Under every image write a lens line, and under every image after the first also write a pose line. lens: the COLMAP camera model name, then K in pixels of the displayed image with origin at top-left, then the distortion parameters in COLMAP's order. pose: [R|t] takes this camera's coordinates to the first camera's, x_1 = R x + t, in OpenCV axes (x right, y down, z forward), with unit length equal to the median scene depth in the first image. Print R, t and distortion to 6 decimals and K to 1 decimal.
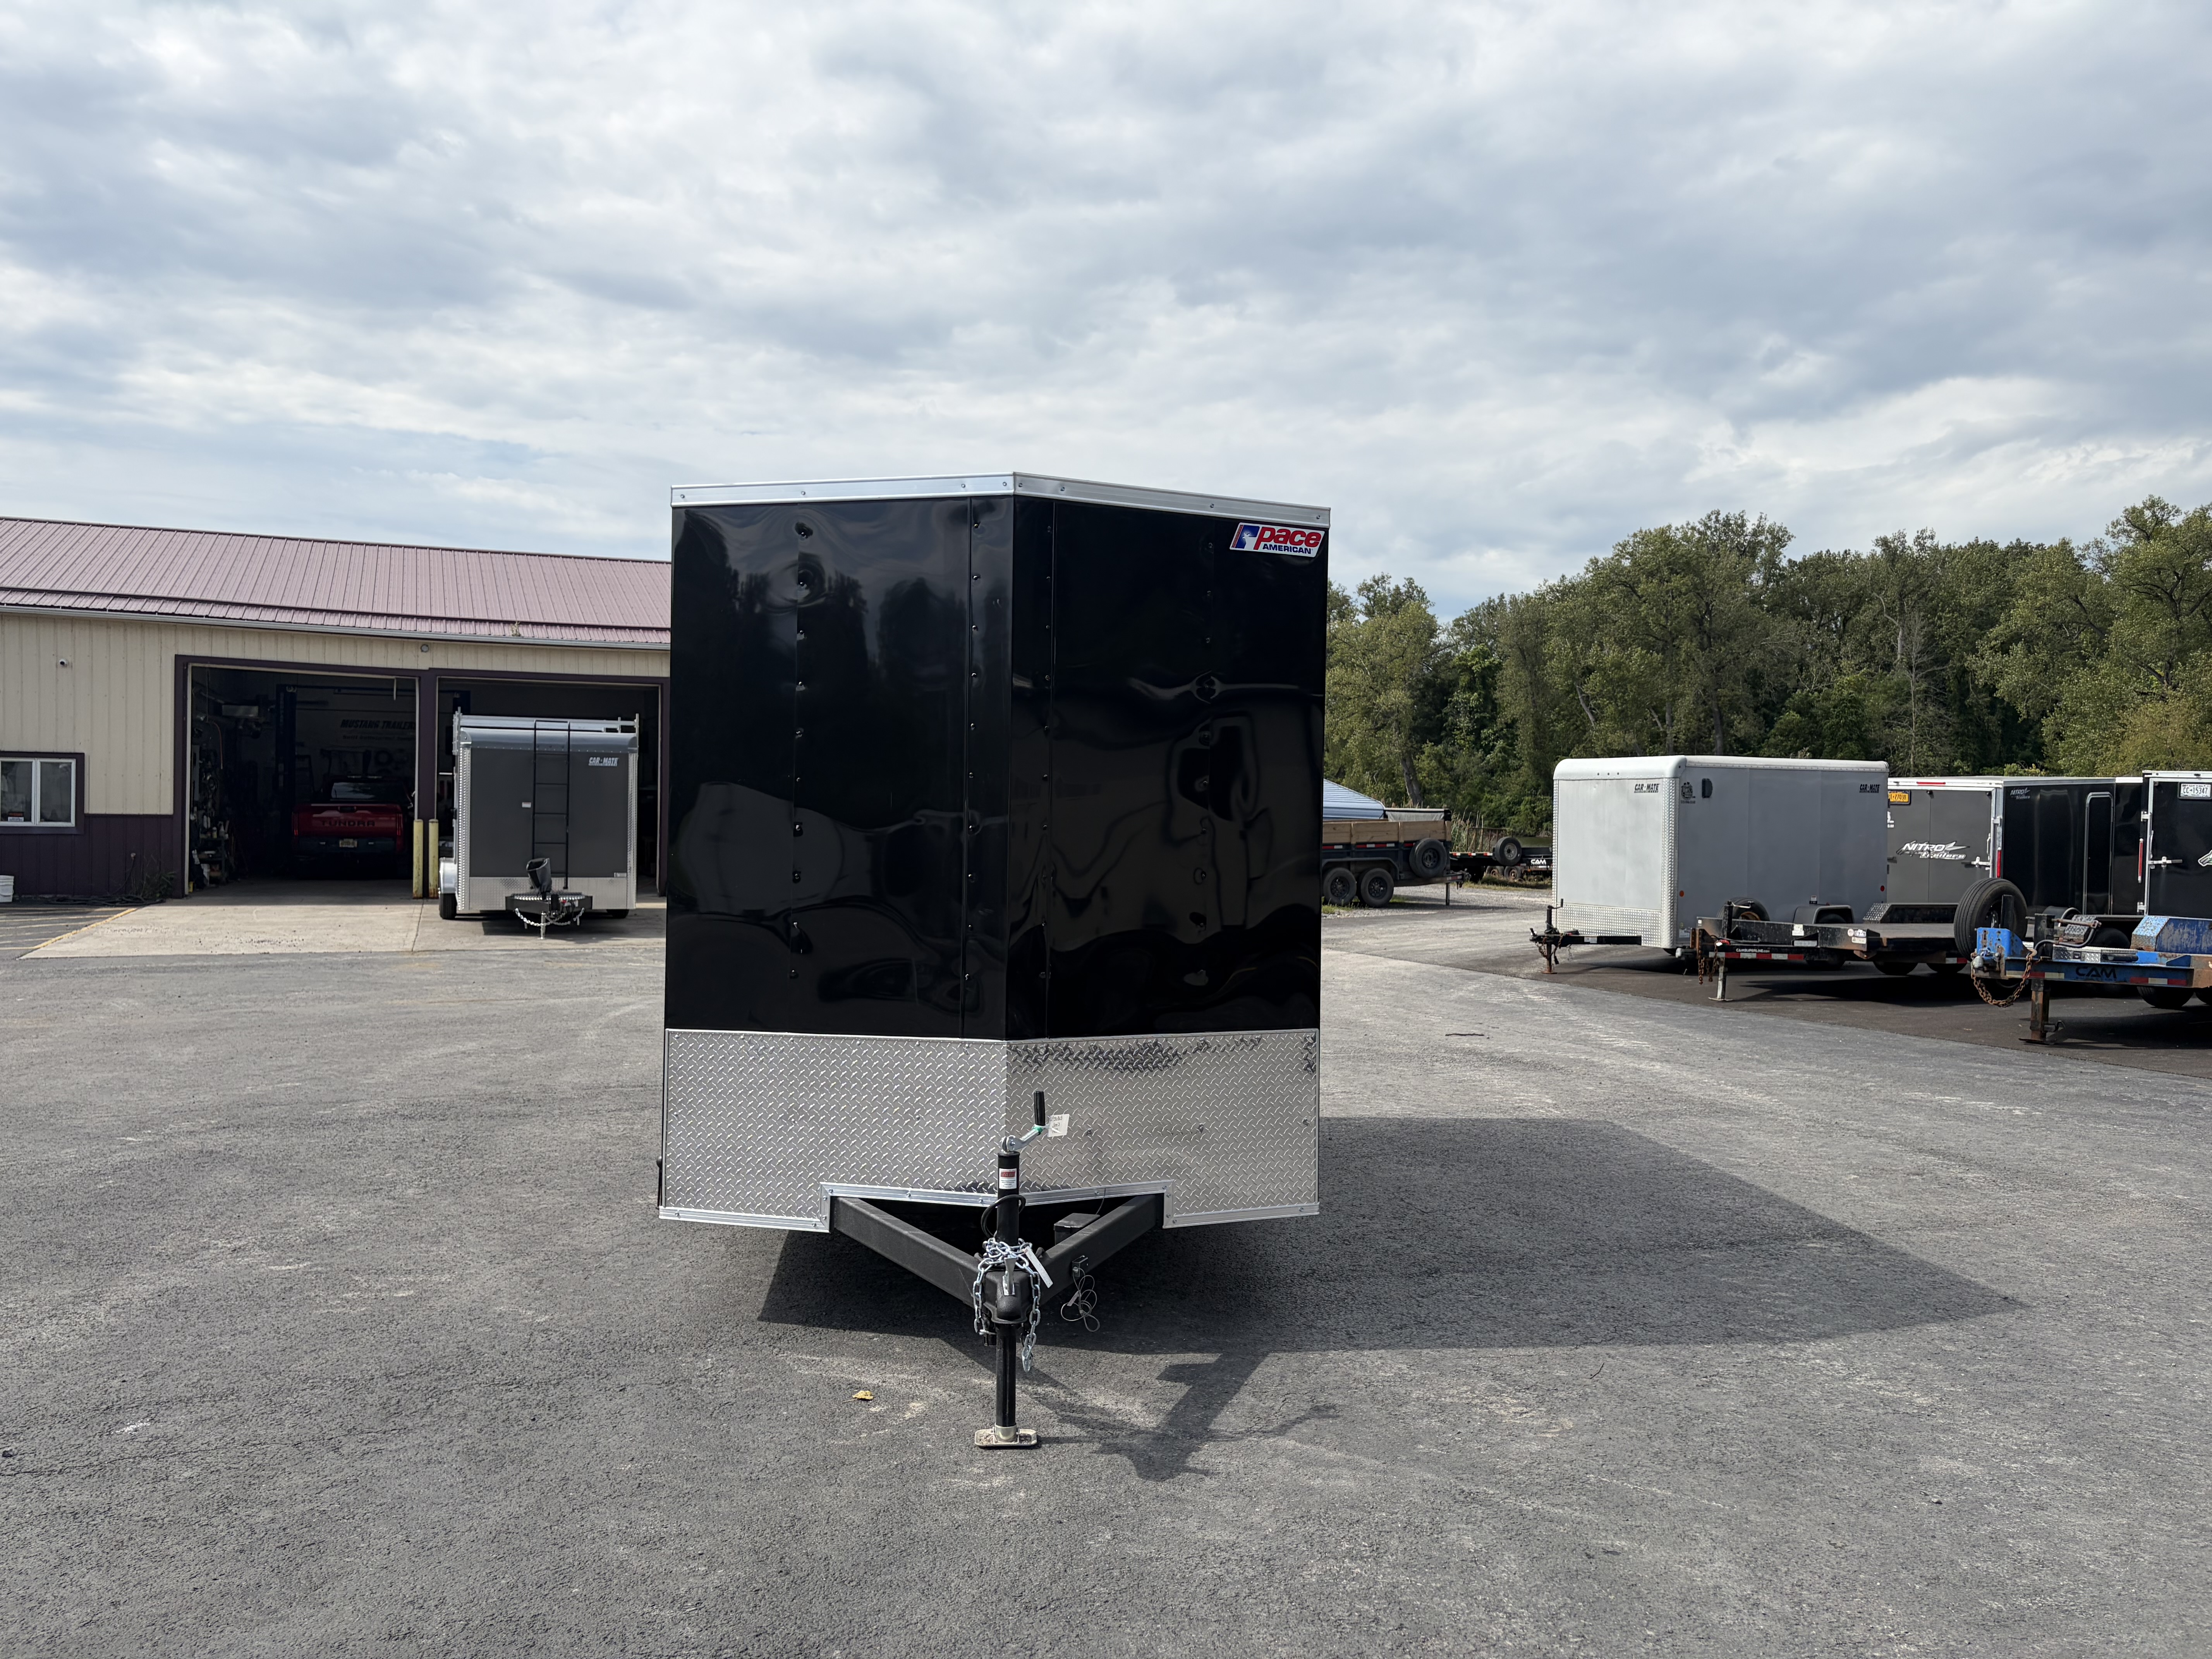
lens RADIAL K [[1648.7, 0, 1112.7], [0, 1648.7, 836.0], [0, 0, 1]] dist [0.028502, 0.003794]
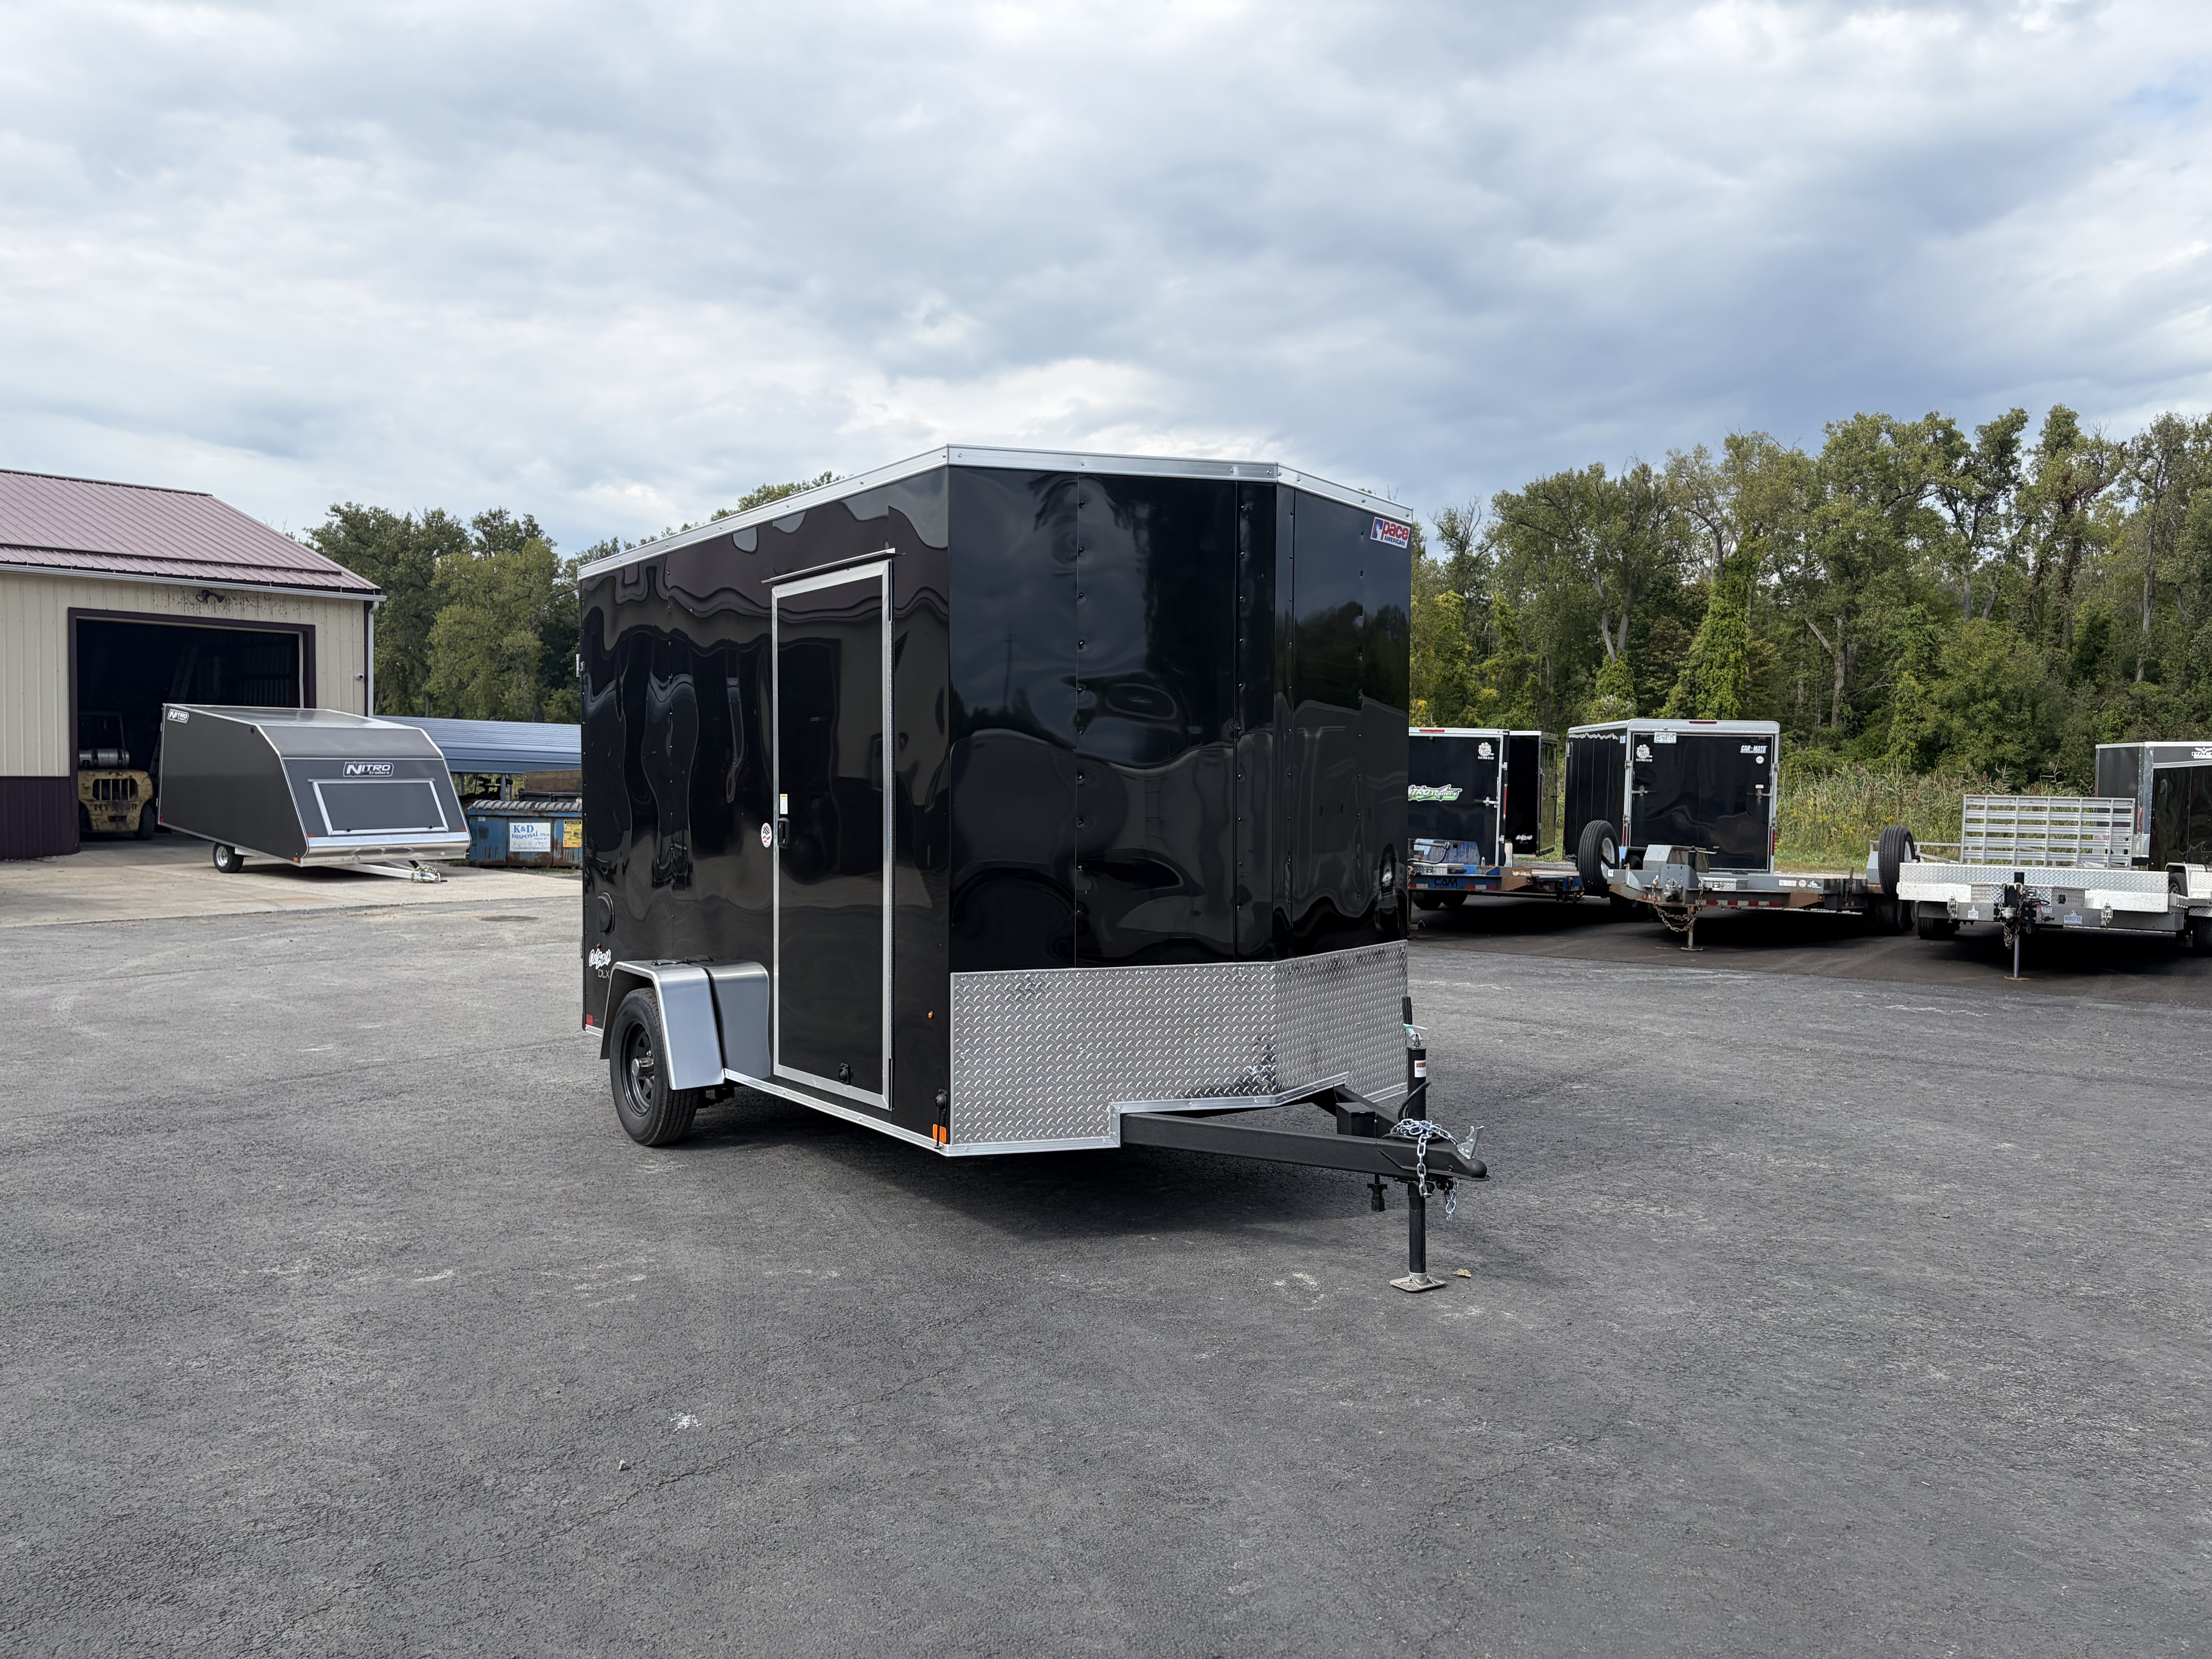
lens RADIAL K [[1647.2, 0, 1103.0], [0, 1647.2, 803.5], [0, 0, 1]] dist [0.075823, -0.069786]
pose [[0.856314, -0.012208, 0.516310, -0.727041], [0.006090, 0.999890, 0.013542, -0.002420], [-0.516419, -0.008451, 0.856294, 0.071070]]
